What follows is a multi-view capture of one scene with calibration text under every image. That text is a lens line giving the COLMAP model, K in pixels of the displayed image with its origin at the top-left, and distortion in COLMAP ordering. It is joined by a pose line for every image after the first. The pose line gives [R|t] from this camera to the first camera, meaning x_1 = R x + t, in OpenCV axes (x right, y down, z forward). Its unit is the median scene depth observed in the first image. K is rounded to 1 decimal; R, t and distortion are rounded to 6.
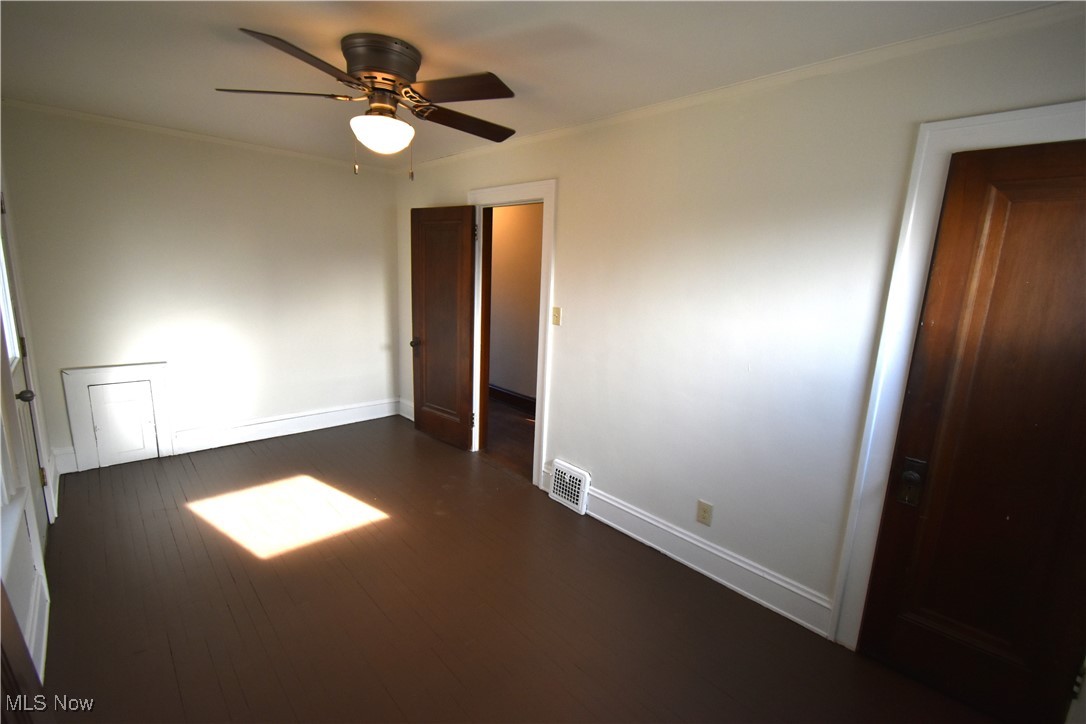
lens RADIAL K [[480.0, 0, 544.1], [0, 480.0, 359.5], [0, 0, 1]] dist [0.000041, 0.000209]
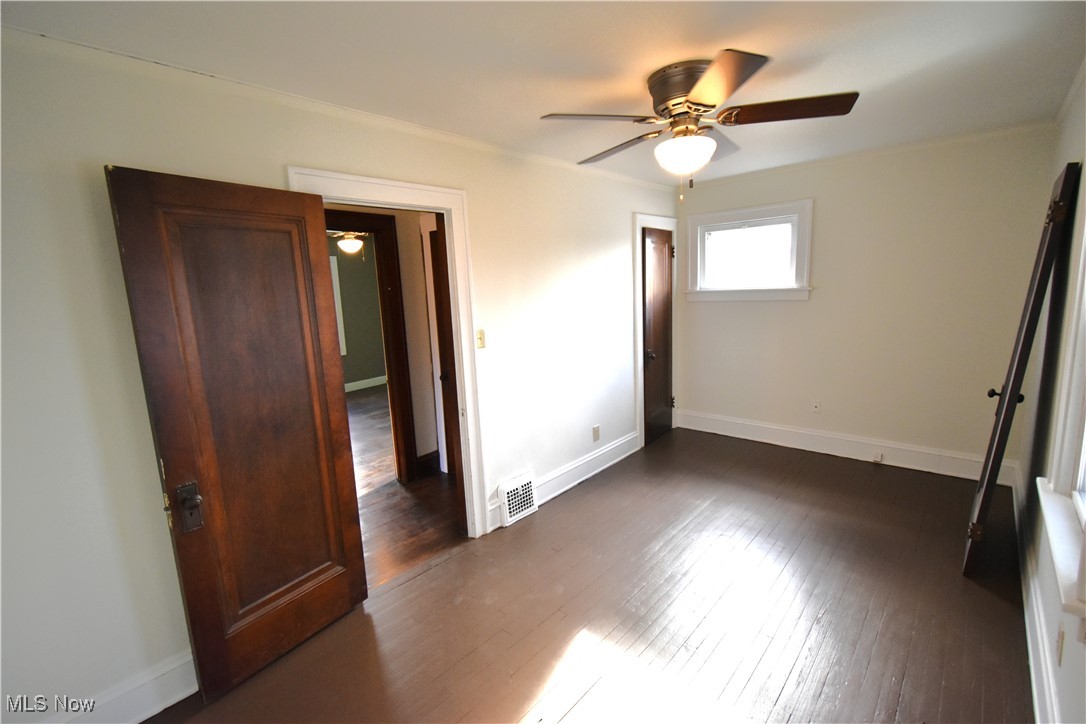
lens RADIAL K [[480.0, 0, 544.1], [0, 480.0, 359.5], [0, 0, 1]] dist [0.000041, 0.000209]
pose [[-0.081338, -0.197294, 0.976964, -1.052062], [0.232083, 0.949519, 0.211074, -0.257566], [-0.969289, 0.243905, -0.031443, 1.079740]]
